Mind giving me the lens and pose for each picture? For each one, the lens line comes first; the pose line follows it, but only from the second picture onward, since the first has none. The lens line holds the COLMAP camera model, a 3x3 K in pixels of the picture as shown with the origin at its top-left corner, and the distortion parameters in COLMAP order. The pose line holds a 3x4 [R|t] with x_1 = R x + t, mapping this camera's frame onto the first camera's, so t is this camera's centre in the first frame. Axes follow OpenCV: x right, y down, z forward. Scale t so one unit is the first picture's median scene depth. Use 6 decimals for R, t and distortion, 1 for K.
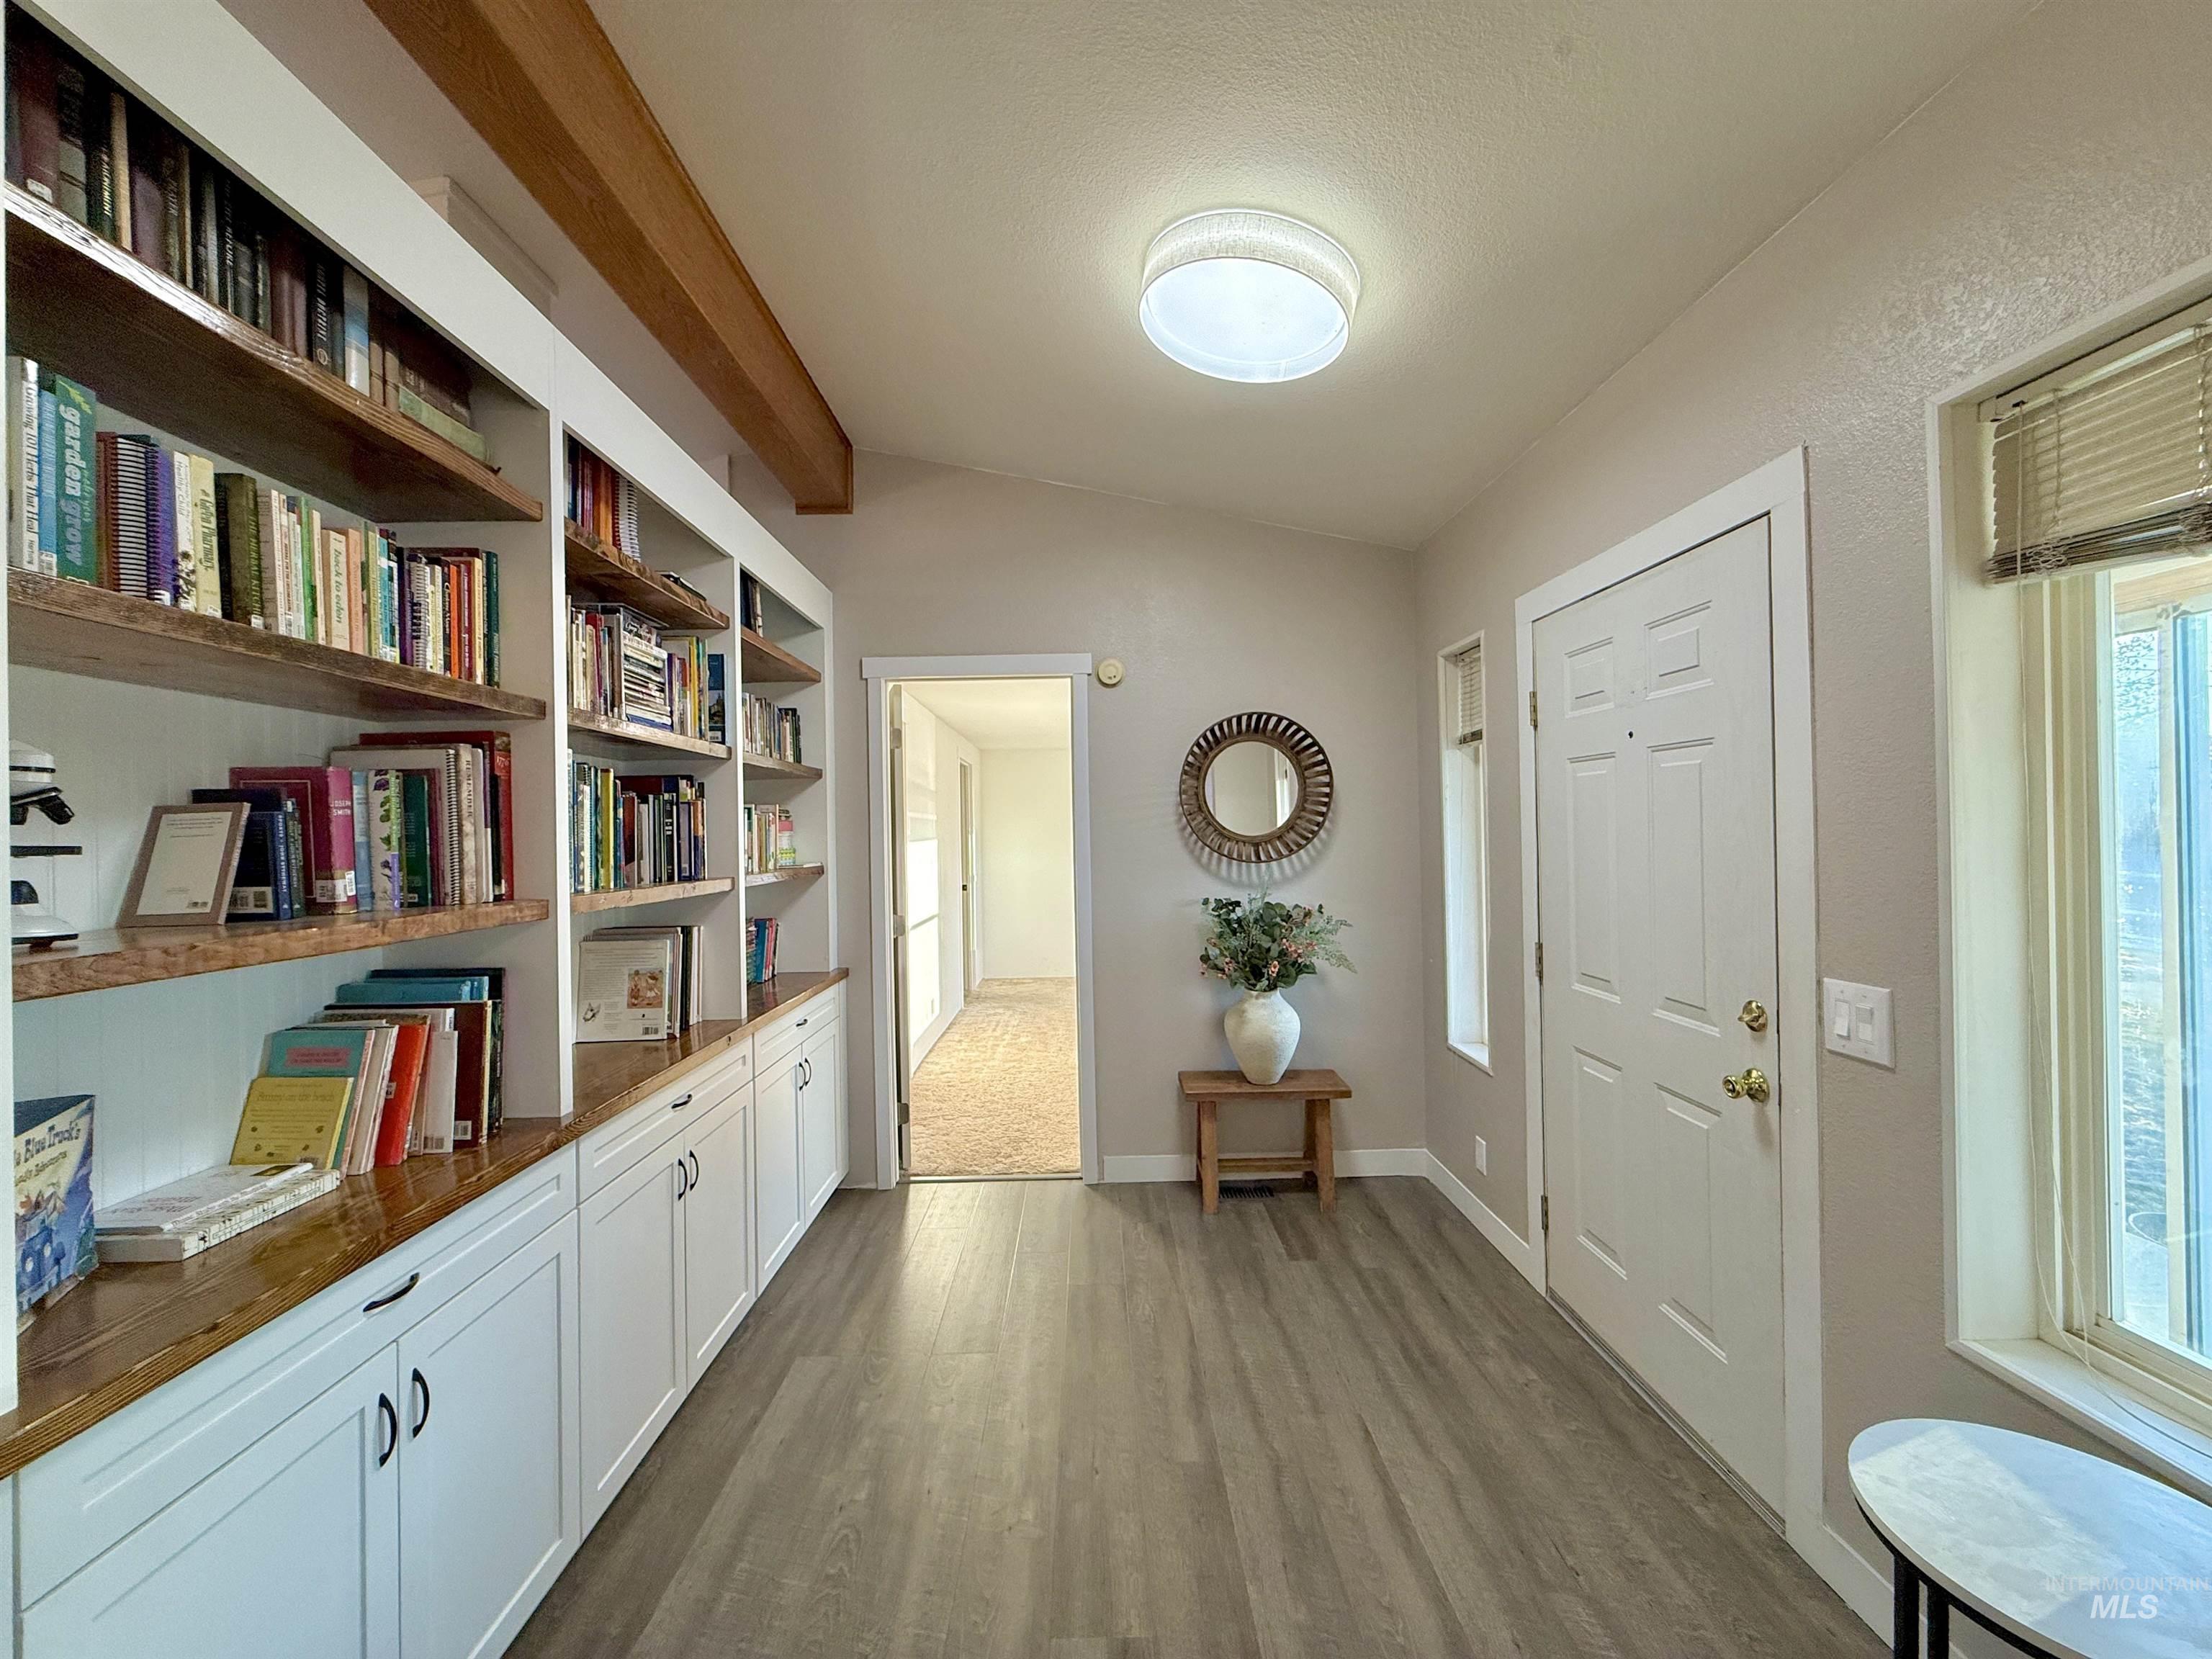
lens RADIAL K [[875.2, 0, 1100.4], [0, 875.2, 831.3], [0, 0, 1]] dist [-0.002005, -0.000167]
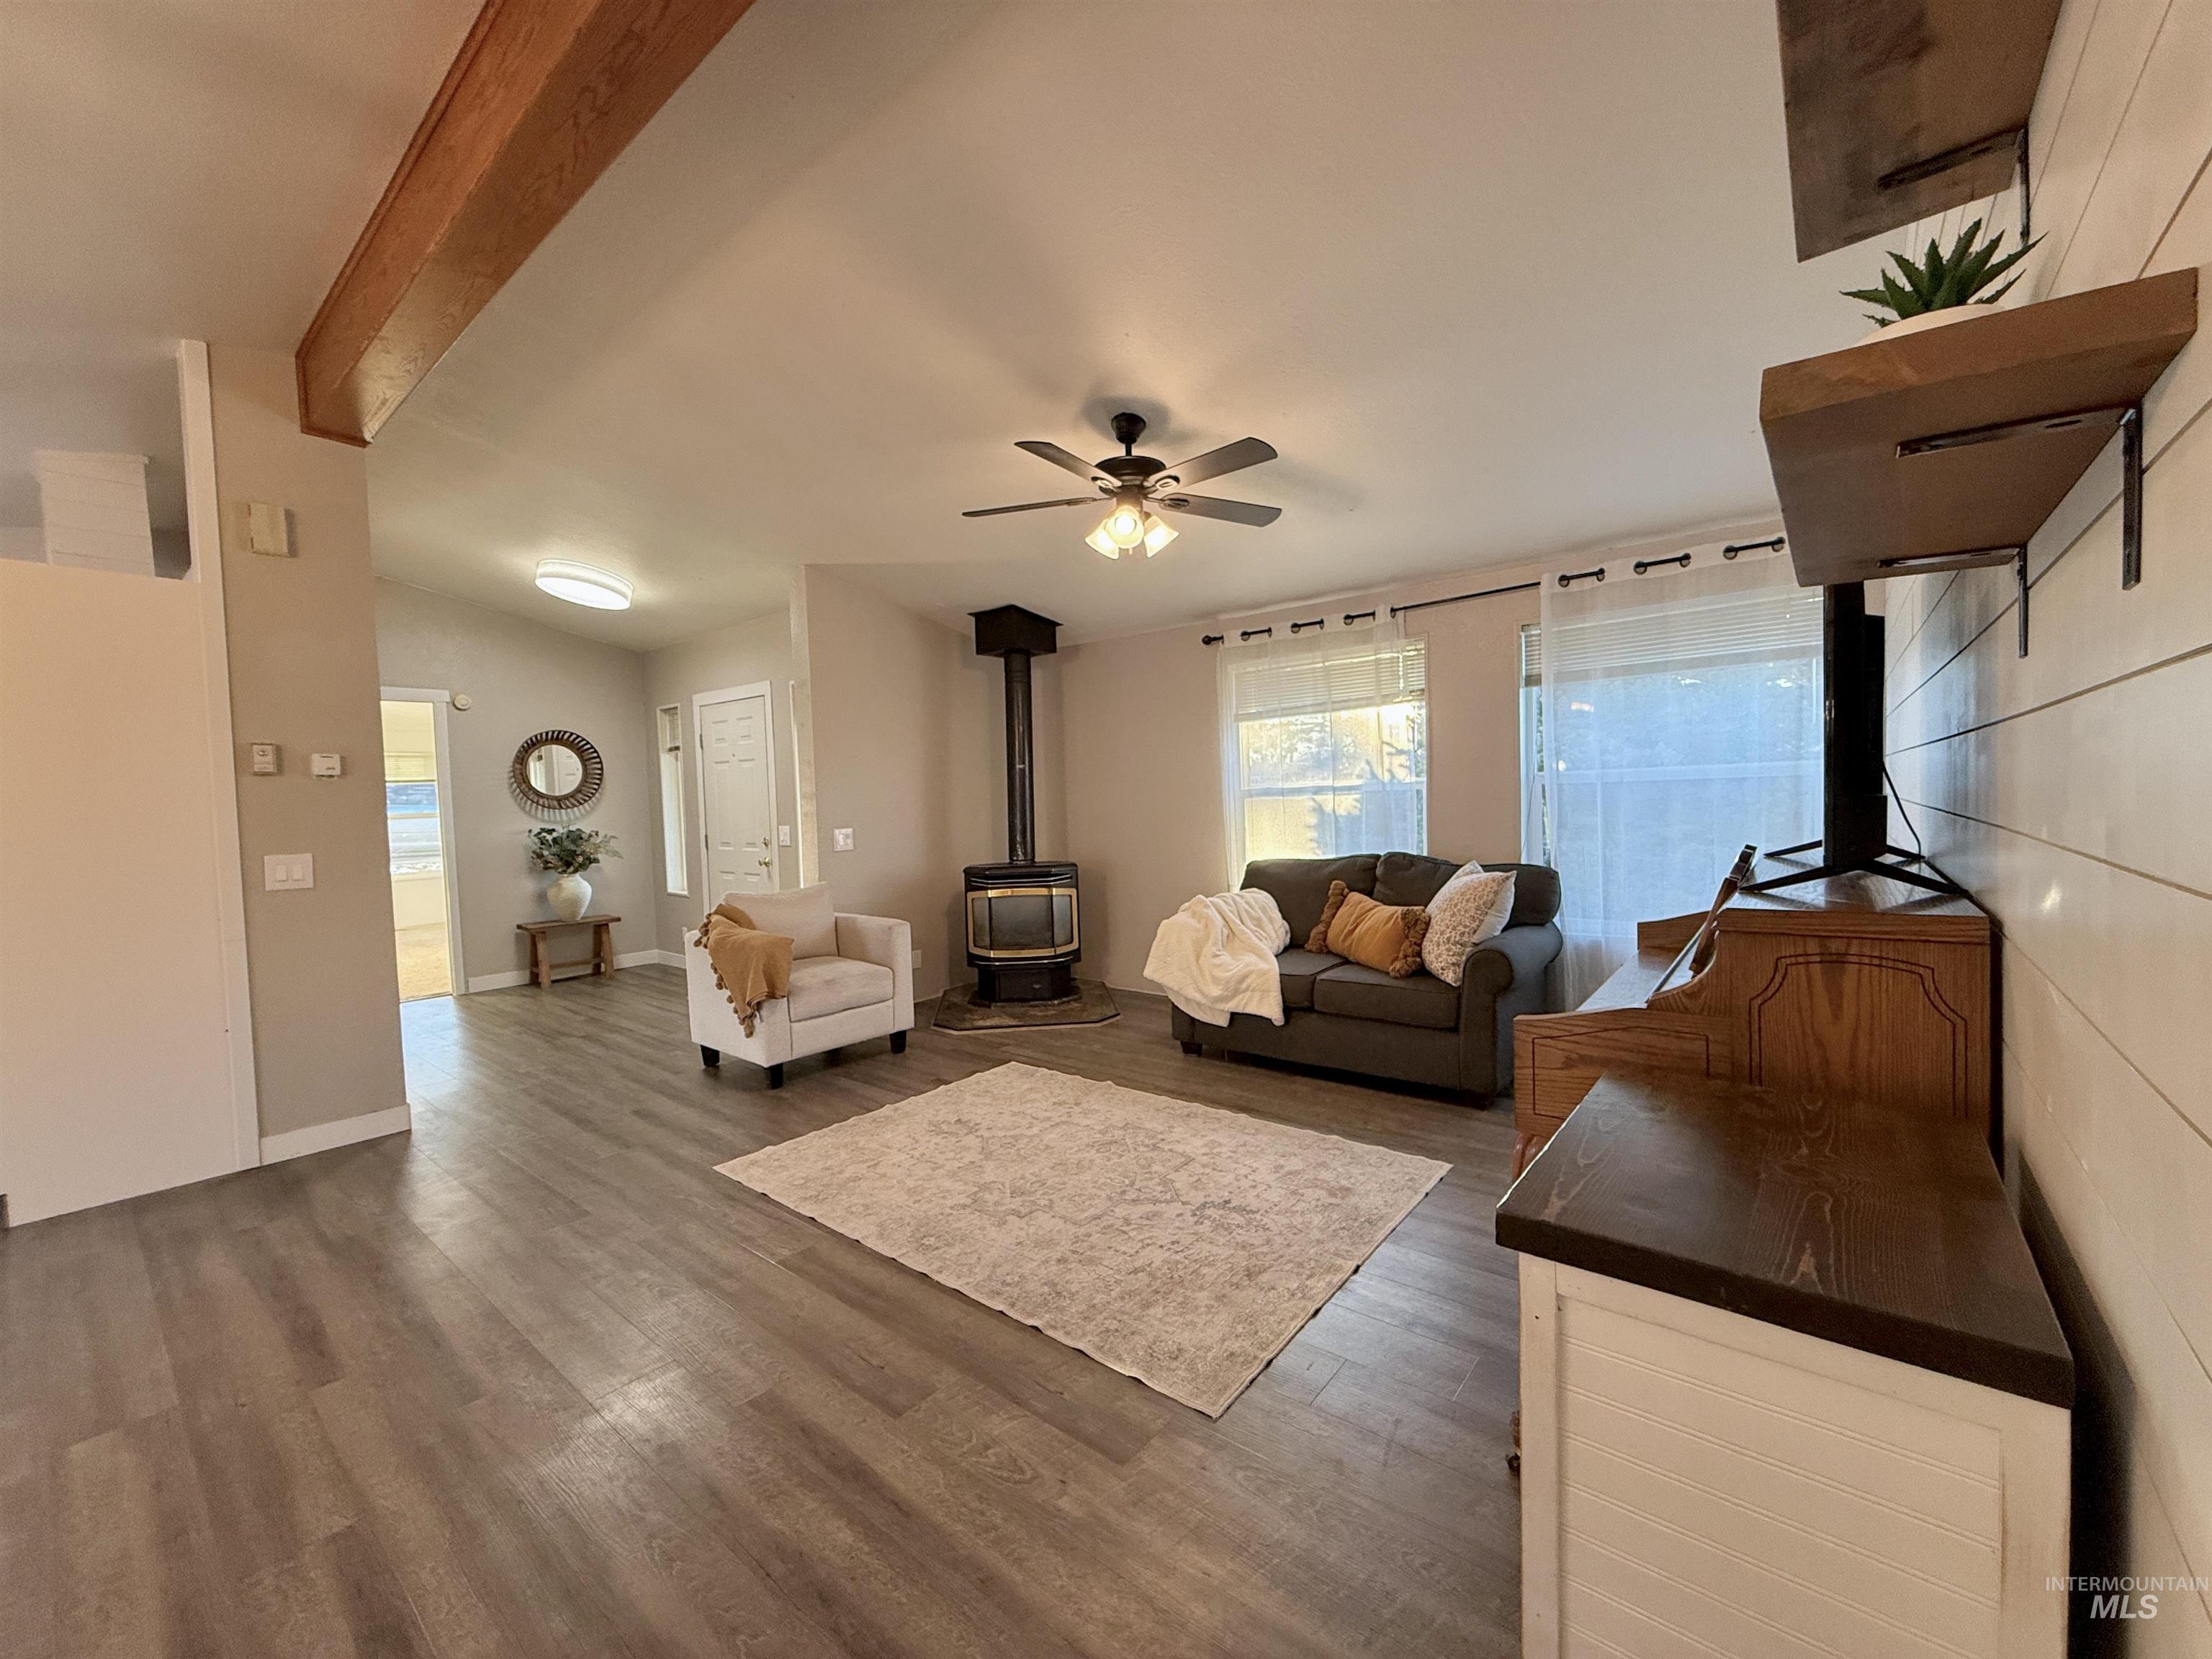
lens RADIAL K [[882.0, 0, 1098.2], [0, 882.0, 827.6], [0, 0, 1]] dist [-0.000066, 0.000060]
pose [[0.649256, -0.033353, 0.759839, -0.688802], [0.018587, 0.999435, 0.027988, 0.057306], [-0.760343, -0.004049, 0.649509, -1.496334]]
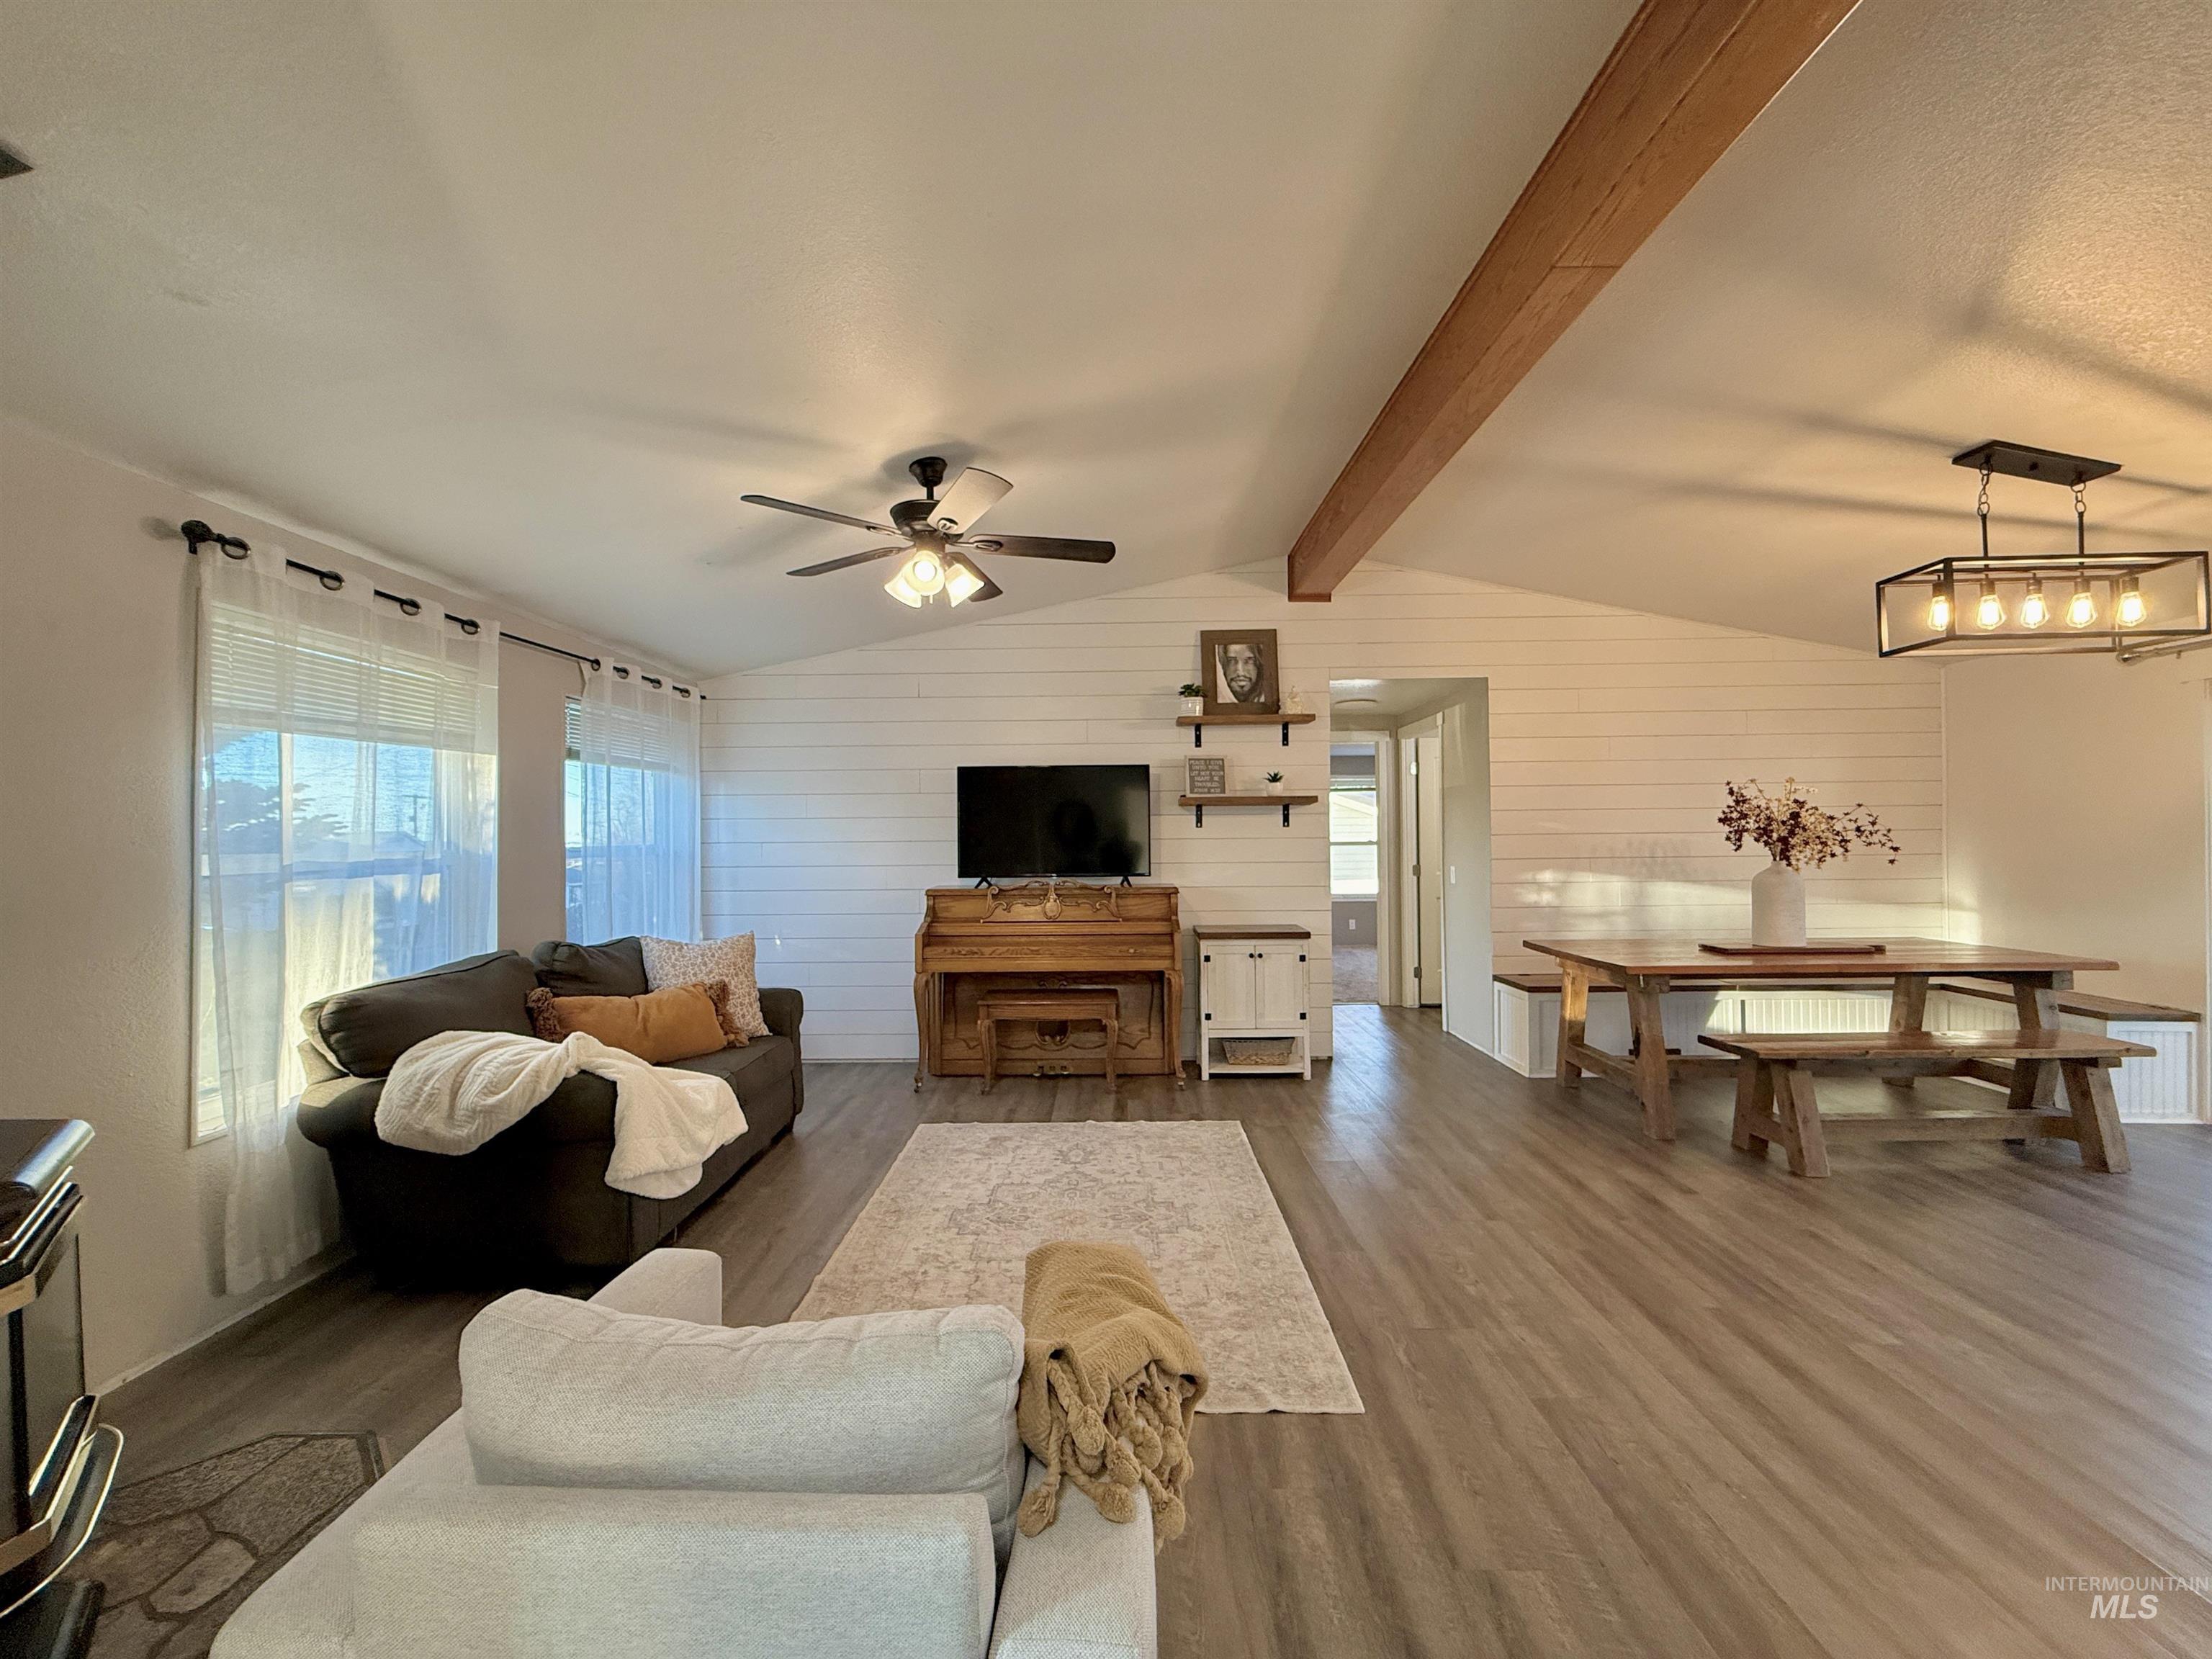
lens RADIAL K [[875.2, 0, 1100.4], [0, 875.2, 831.3], [0, 0, 1]] dist [-0.002005, -0.000167]
pose [[-0.999296, 0.022552, 0.029989, 0.053556], [0.022204, 0.999683, -0.011876, 0.026423], [-0.030247, -0.011202, -0.999480, 0.436529]]
